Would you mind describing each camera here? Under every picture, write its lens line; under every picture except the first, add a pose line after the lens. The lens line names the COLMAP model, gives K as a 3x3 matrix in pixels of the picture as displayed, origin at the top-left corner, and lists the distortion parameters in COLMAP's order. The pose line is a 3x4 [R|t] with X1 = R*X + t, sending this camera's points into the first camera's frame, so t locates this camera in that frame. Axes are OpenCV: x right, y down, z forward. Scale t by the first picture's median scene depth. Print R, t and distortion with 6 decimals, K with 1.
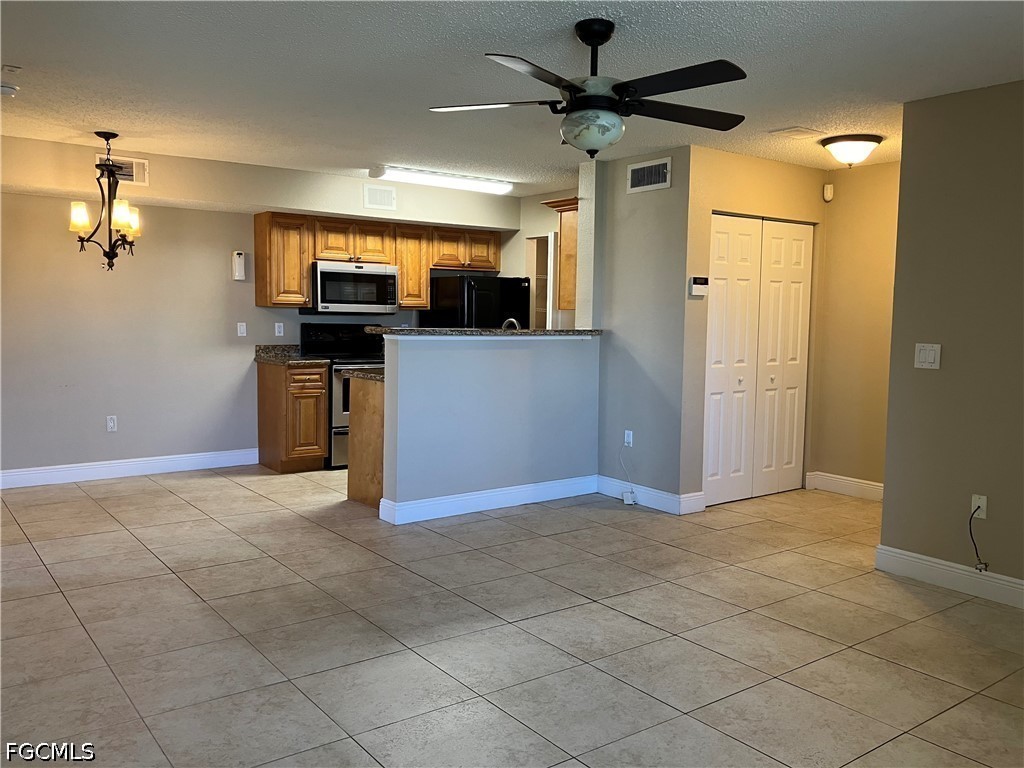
lens RADIAL K [[842.9, 0, 512.0], [0, 842.9, 384.0], [0, 0, 1]] dist [0.043126, -0.074197]
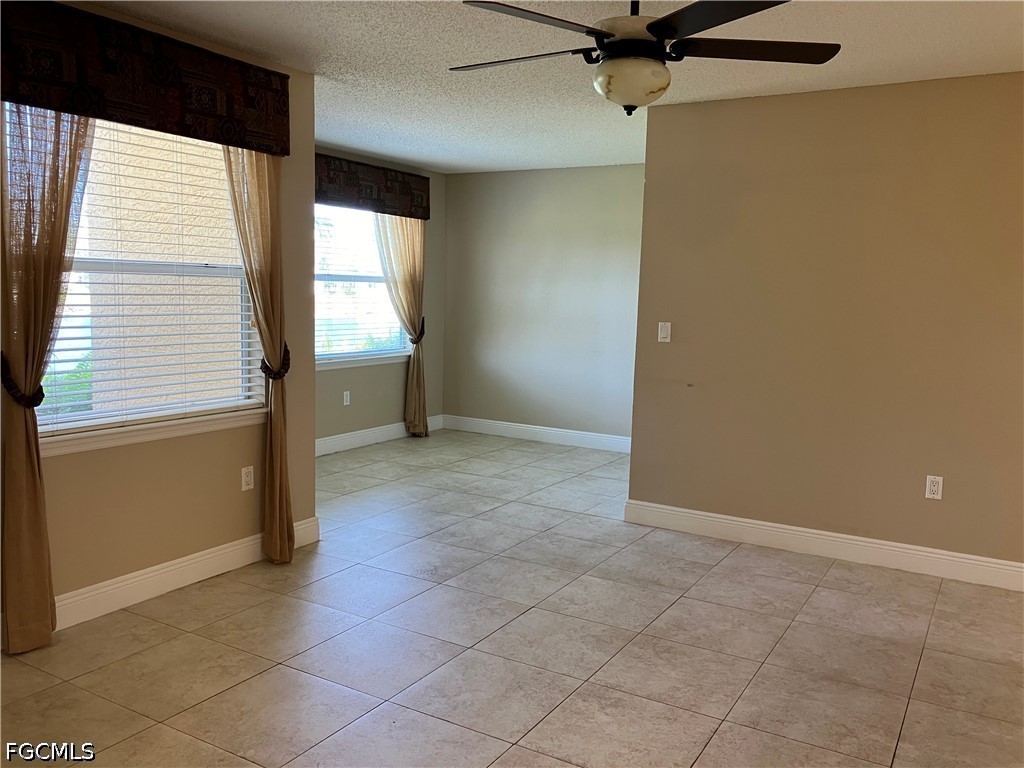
lens RADIAL K [[841.4, 0, 515.2], [0, 841.4, 379.2], [0, 0, 1]] dist [0.039341, -0.045959]
pose [[-0.921814, 0.001391, -0.387631, 0.286931], [-0.073444, 0.981254, 0.178176, -0.084056], [0.380612, 0.192714, -0.904431, 0.969104]]
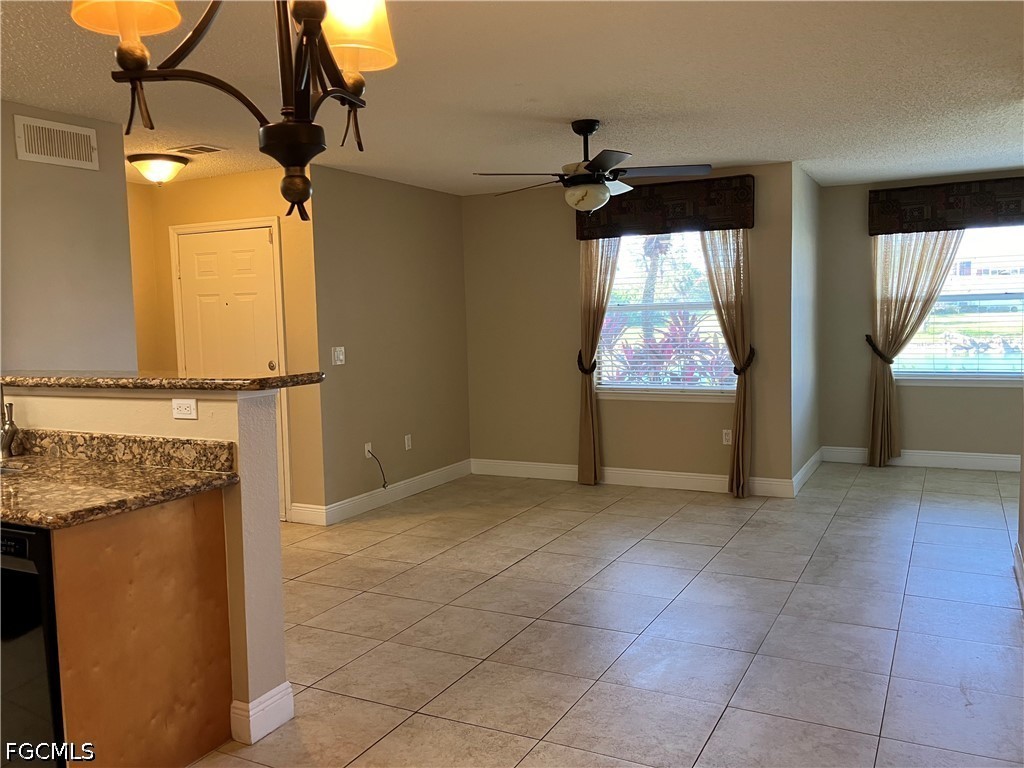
lens RADIAL K [[842.9, 0, 512.0], [0, 842.9, 384.0], [0, 0, 1]] dist [0.043126, -0.074197]
pose [[-0.434521, -0.083934, 0.896742, -0.630789], [0.098622, 0.985227, 0.140004, -0.110814], [-0.895246, 0.149273, -0.419824, 0.965794]]
